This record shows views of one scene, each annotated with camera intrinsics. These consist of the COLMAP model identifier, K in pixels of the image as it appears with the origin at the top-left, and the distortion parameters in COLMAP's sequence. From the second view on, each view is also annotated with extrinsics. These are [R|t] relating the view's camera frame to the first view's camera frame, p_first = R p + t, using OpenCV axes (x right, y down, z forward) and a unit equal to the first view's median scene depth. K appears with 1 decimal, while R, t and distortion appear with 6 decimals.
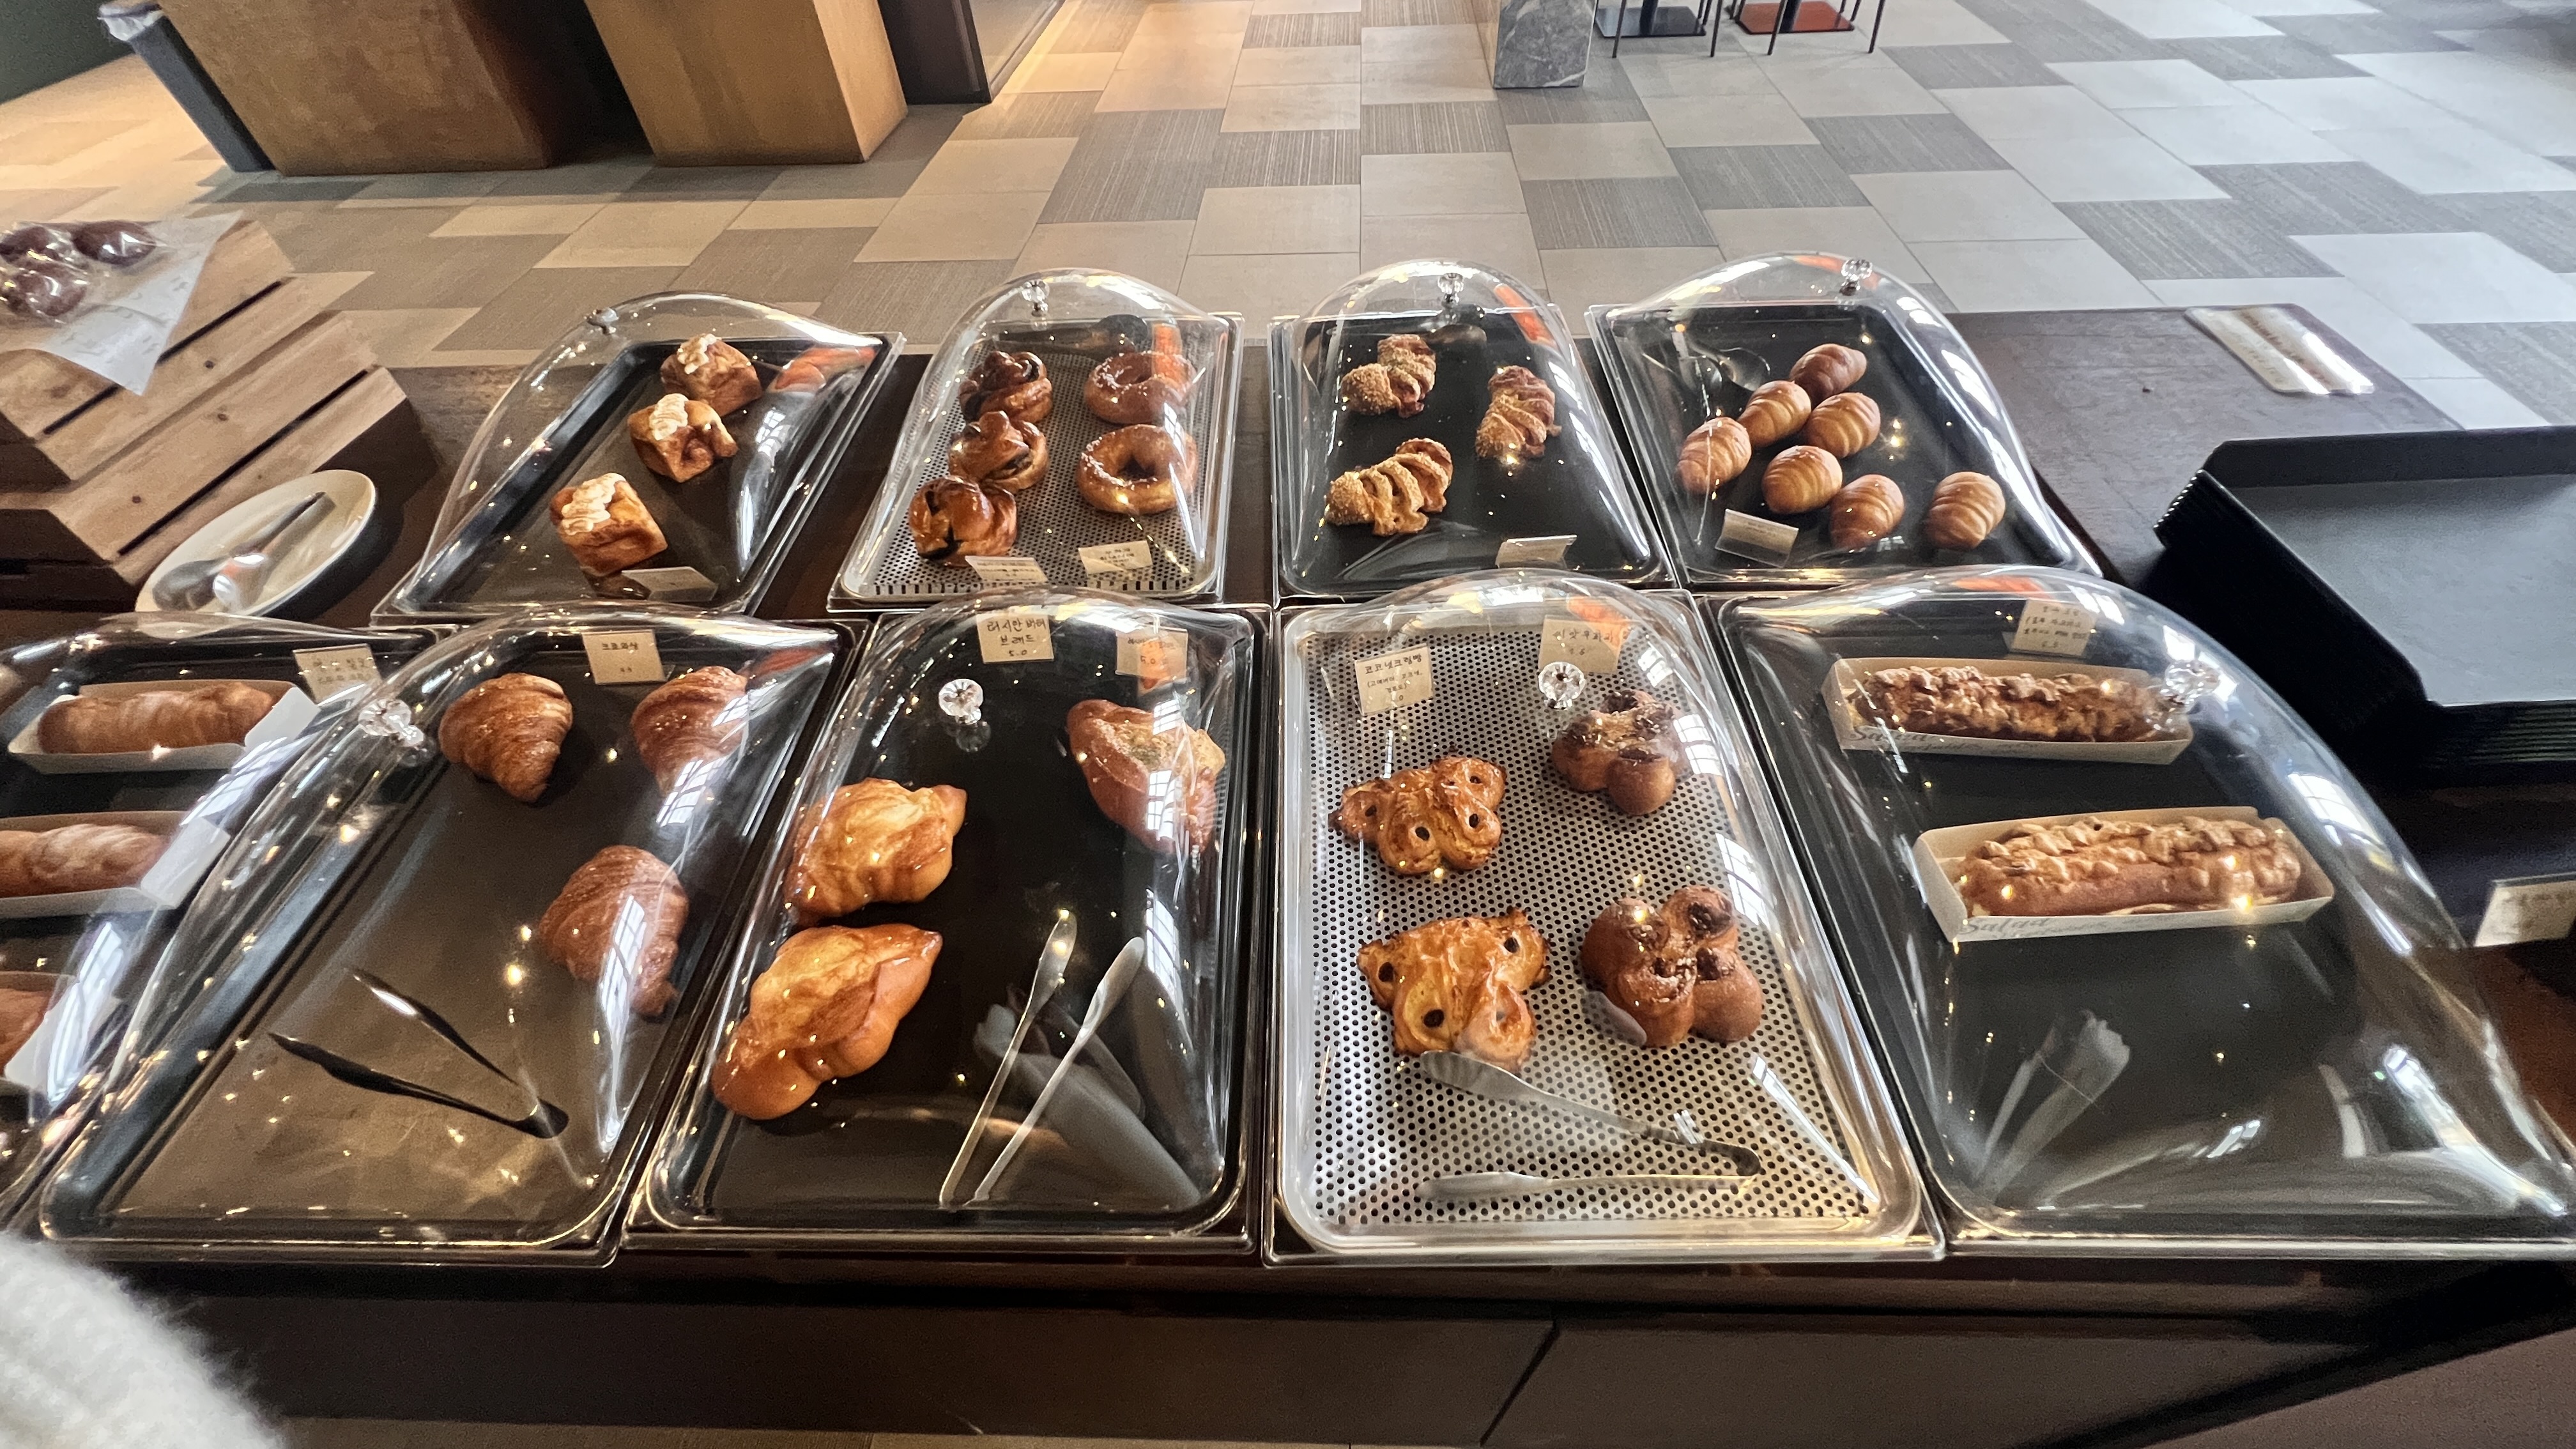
lens RADIAL K [[1029.7, 0, 1288.8], [0, 1029.7, 715.4], [0, 0, 1]] dist [-0.000649, -0.000030]
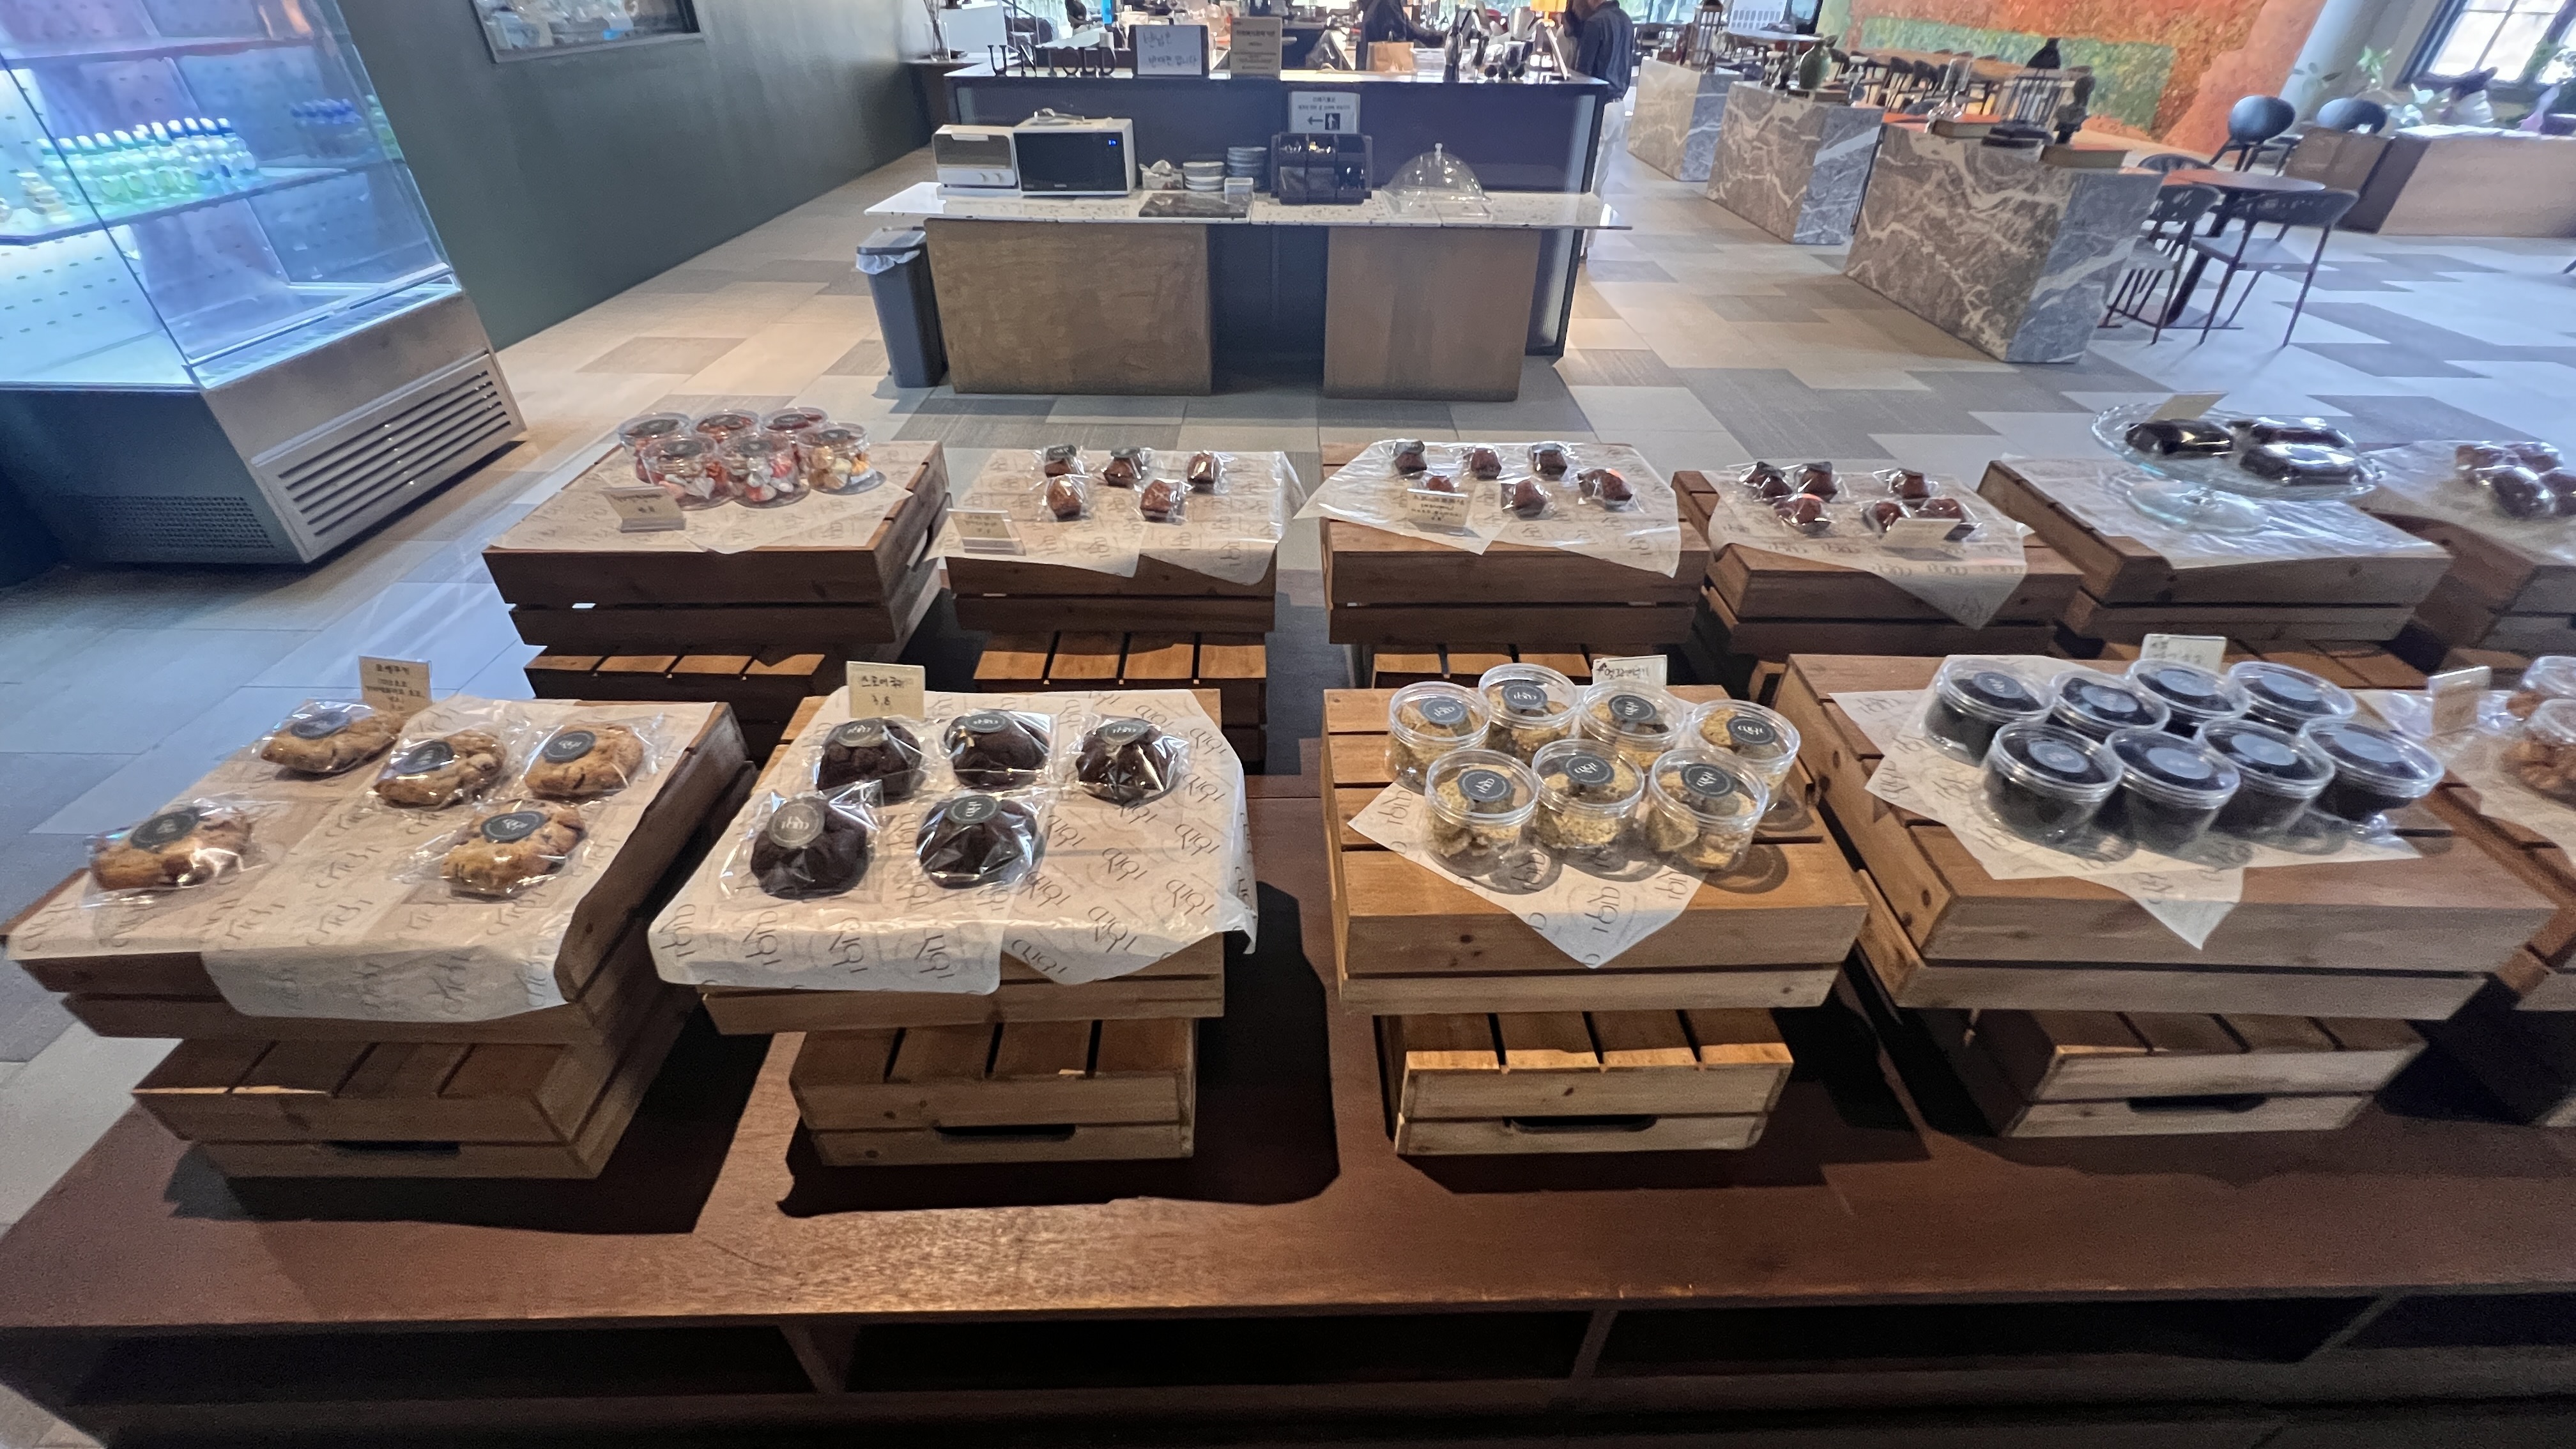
lens RADIAL K [[1029.7, 0, 1288.8], [0, 1029.7, 715.4], [0, 0, 1]] dist [-0.000649, -0.000030]
pose [[0.998209, 0.019631, 0.056513, -0.710960], [-0.007645, 0.978744, -0.204944, 0.016998], [-0.059335, 0.204145, 0.977141, 0.010381]]
